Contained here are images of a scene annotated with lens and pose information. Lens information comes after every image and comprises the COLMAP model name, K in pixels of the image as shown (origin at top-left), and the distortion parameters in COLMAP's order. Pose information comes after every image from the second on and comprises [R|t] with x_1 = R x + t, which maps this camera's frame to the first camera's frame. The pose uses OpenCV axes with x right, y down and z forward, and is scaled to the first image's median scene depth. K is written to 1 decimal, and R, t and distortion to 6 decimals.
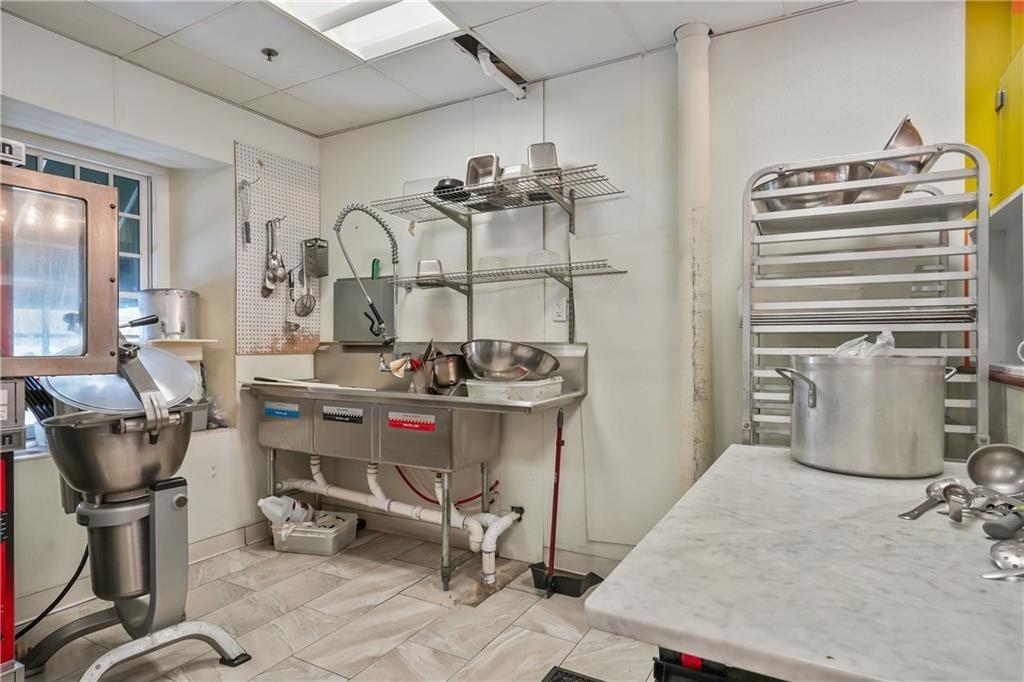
lens RADIAL K [[565.5, 0, 512.1], [0, 565.5, 346.4], [0, 0, 1]] dist [-0.003364, 0.002311]
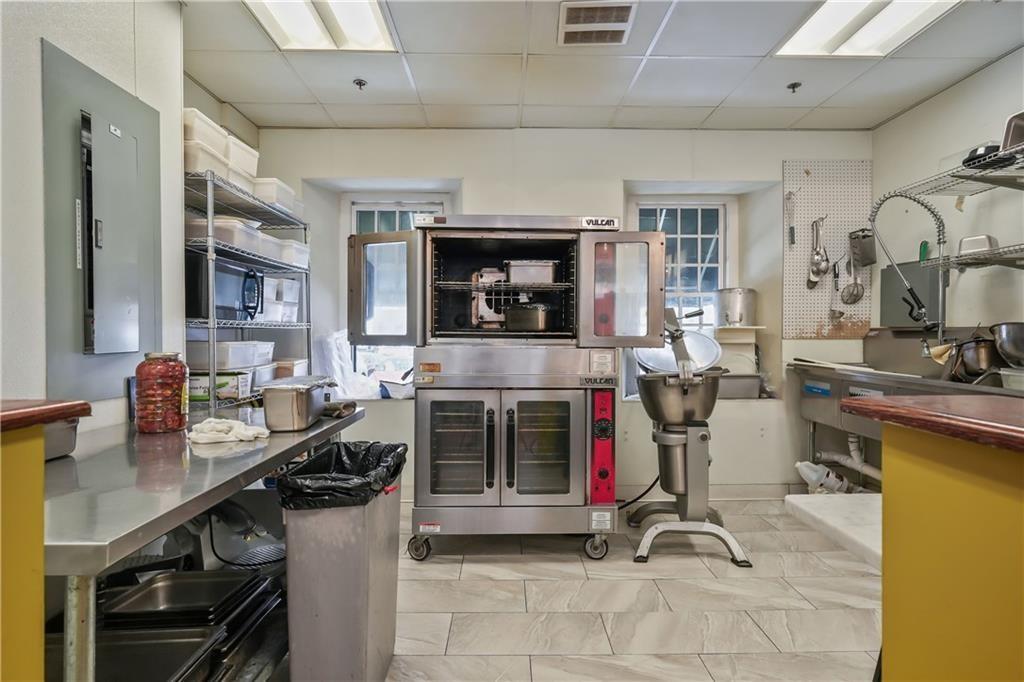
lens RADIAL K [[565.5, 0, 512.6], [0, 565.5, 338.4], [0, 0, 1]] dist [-0.003364, 0.002311]
pose [[0.498669, 0.007556, -0.866759, 0.269657], [-0.002647, 0.999971, 0.007194, 0.006476], [0.866788, -0.001293, 0.498675, -0.097603]]
